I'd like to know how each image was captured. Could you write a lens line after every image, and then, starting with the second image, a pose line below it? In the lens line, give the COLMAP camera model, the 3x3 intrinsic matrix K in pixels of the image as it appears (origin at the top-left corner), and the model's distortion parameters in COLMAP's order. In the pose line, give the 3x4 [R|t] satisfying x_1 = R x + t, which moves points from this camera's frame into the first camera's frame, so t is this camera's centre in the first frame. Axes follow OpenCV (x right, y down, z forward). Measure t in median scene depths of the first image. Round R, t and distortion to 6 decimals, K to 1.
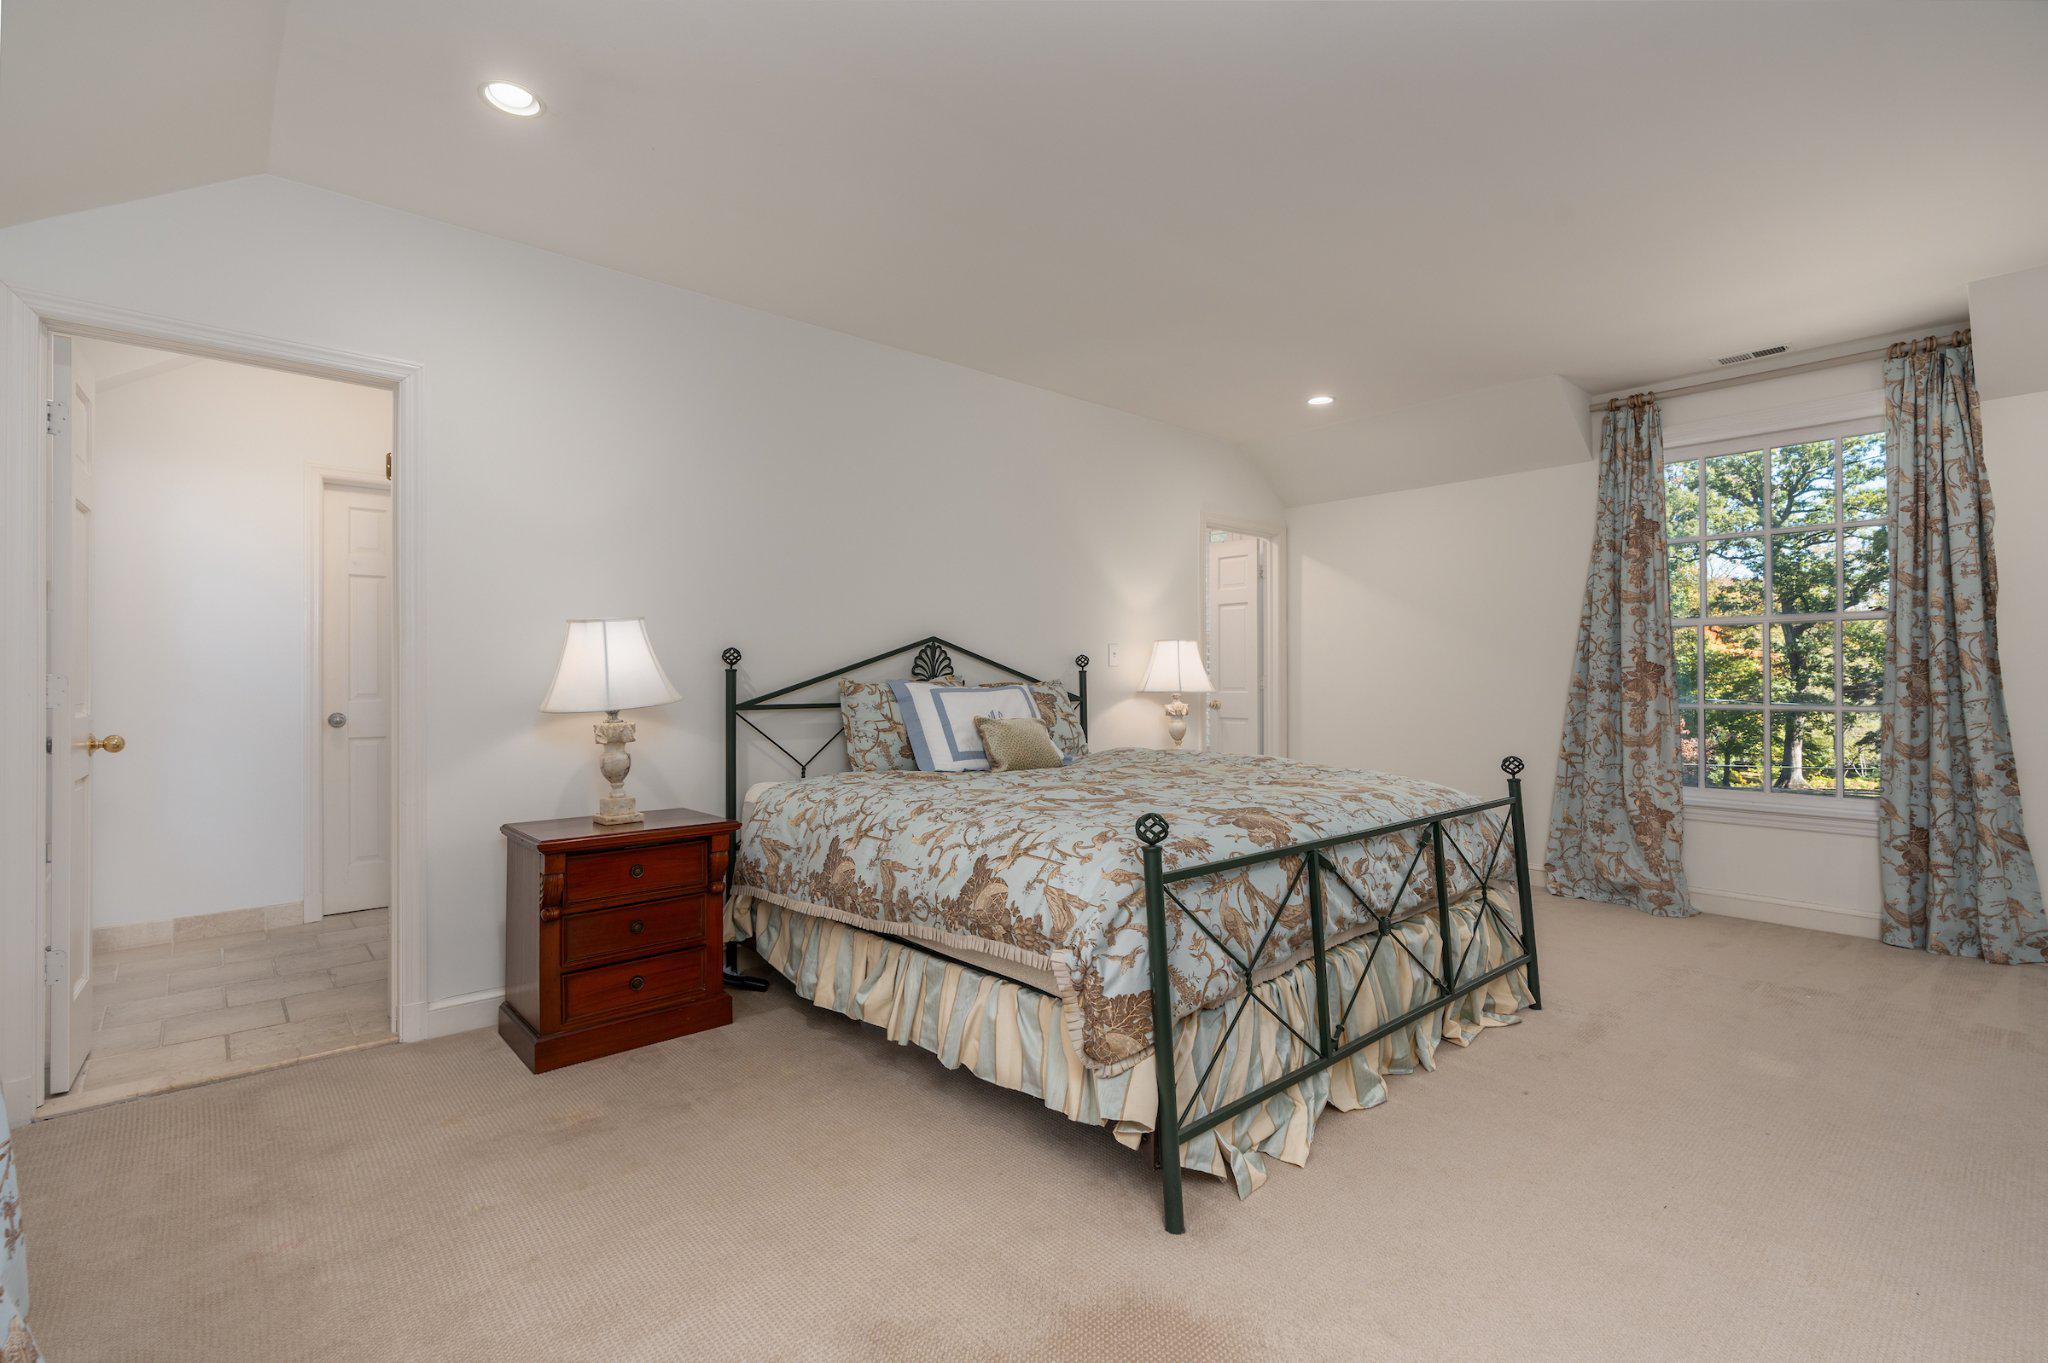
lens RADIAL K [[913.5, 0, 1024.4], [0, 913.5, 676.6], [0, 0, 1]] dist [0.001072, 0.000028]
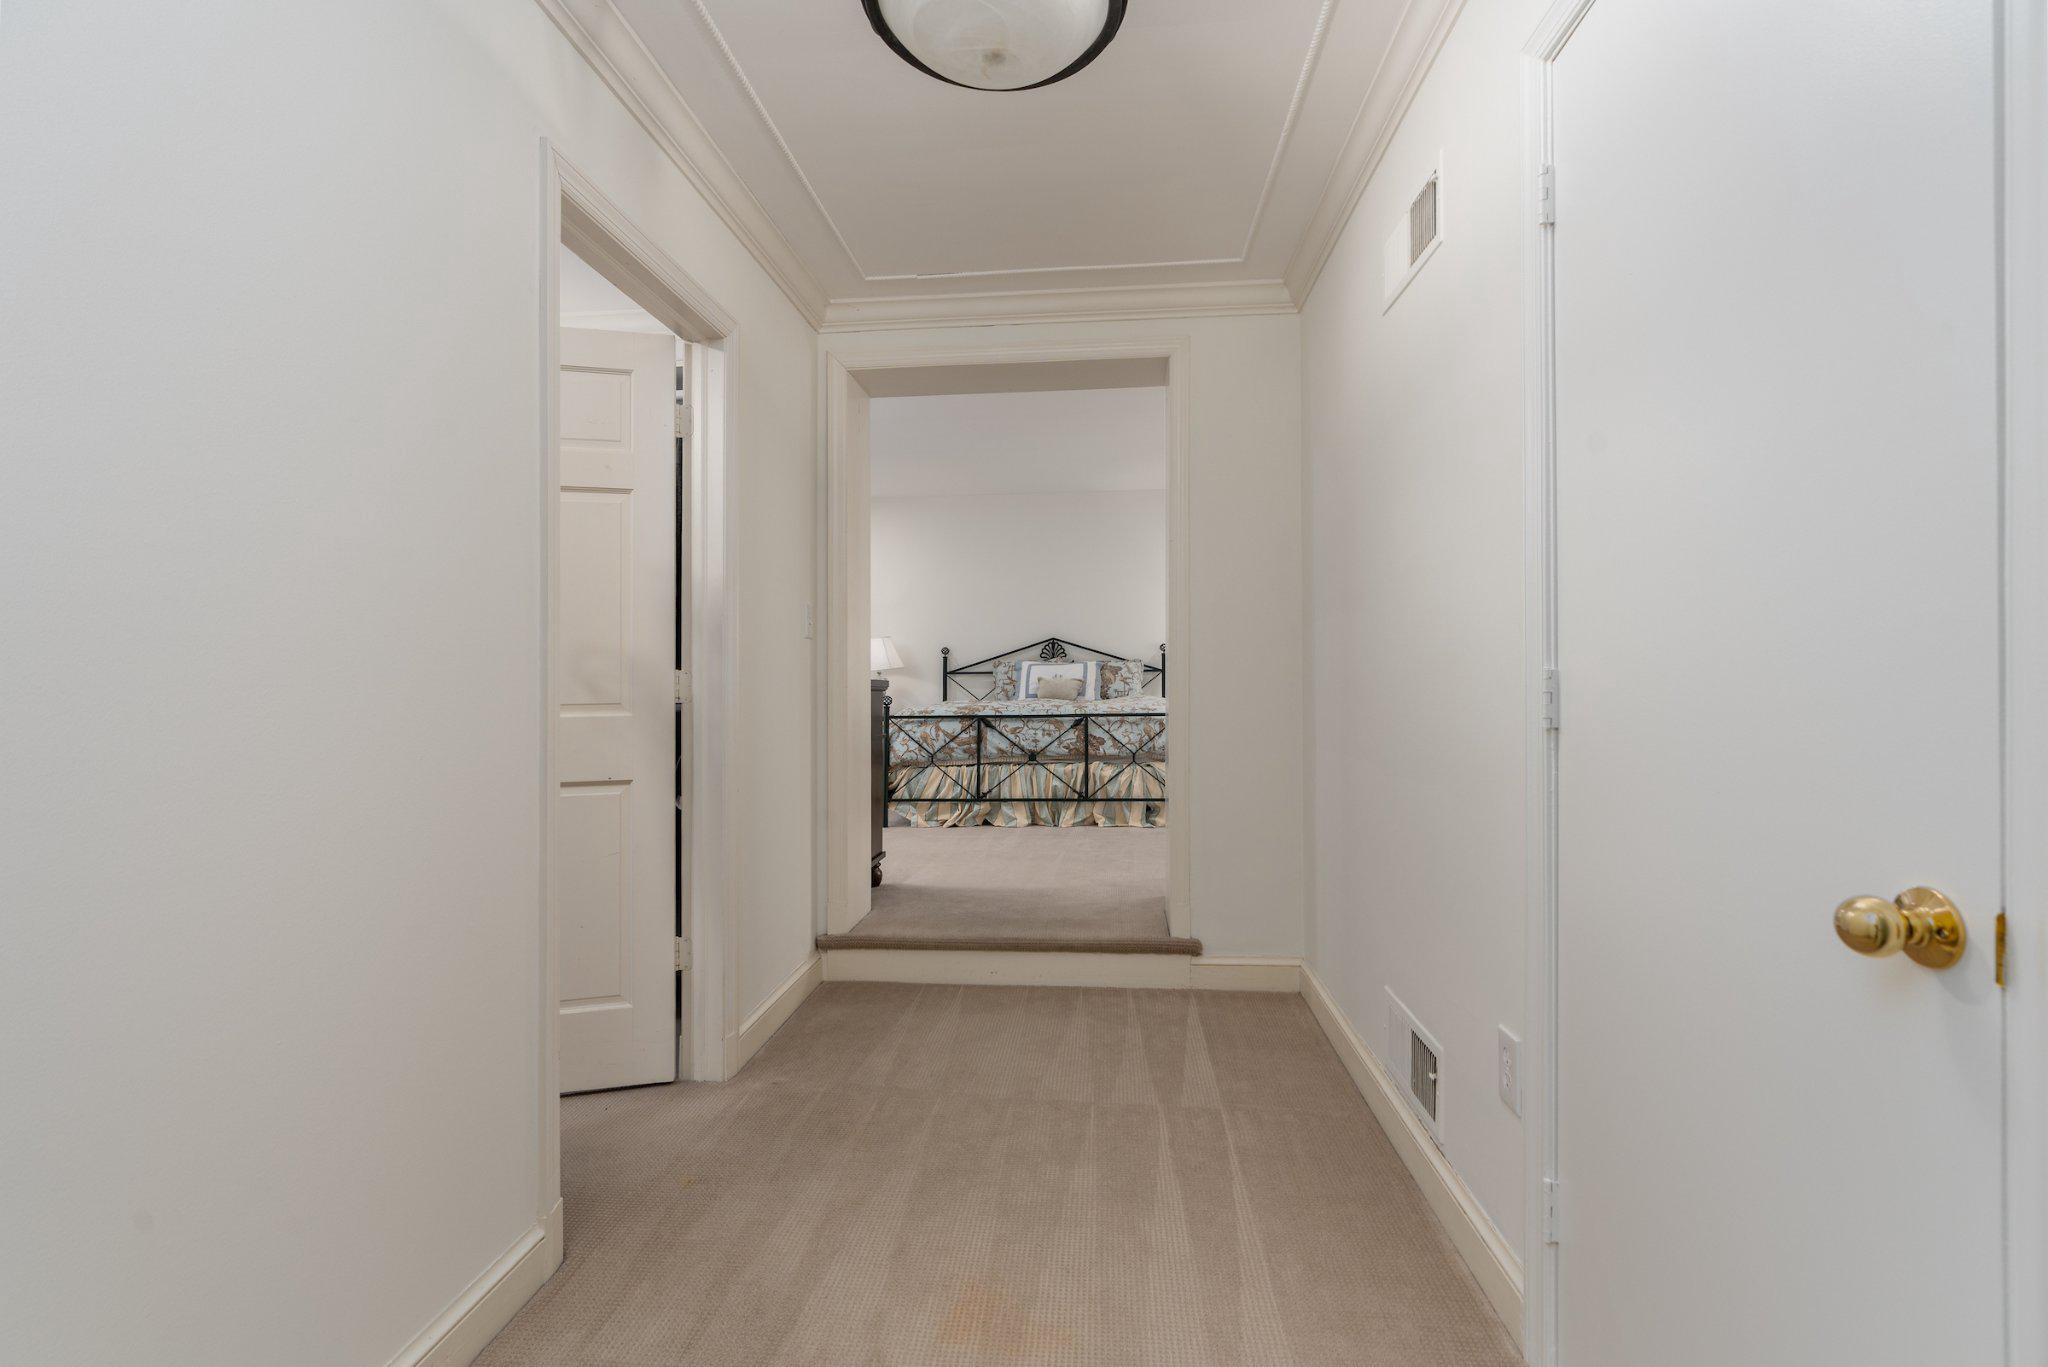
lens RADIAL K [[913.5, 0, 1020.8], [0, 913.5, 687.4], [0, 0, 1]] dist [0.001072, 0.000028]
pose [[0.670982, -0.006373, -0.741446, 2.144589], [0.012046, 0.999925, 0.002306, 0.093855], [0.741376, -0.010479, 0.671008, -0.577968]]
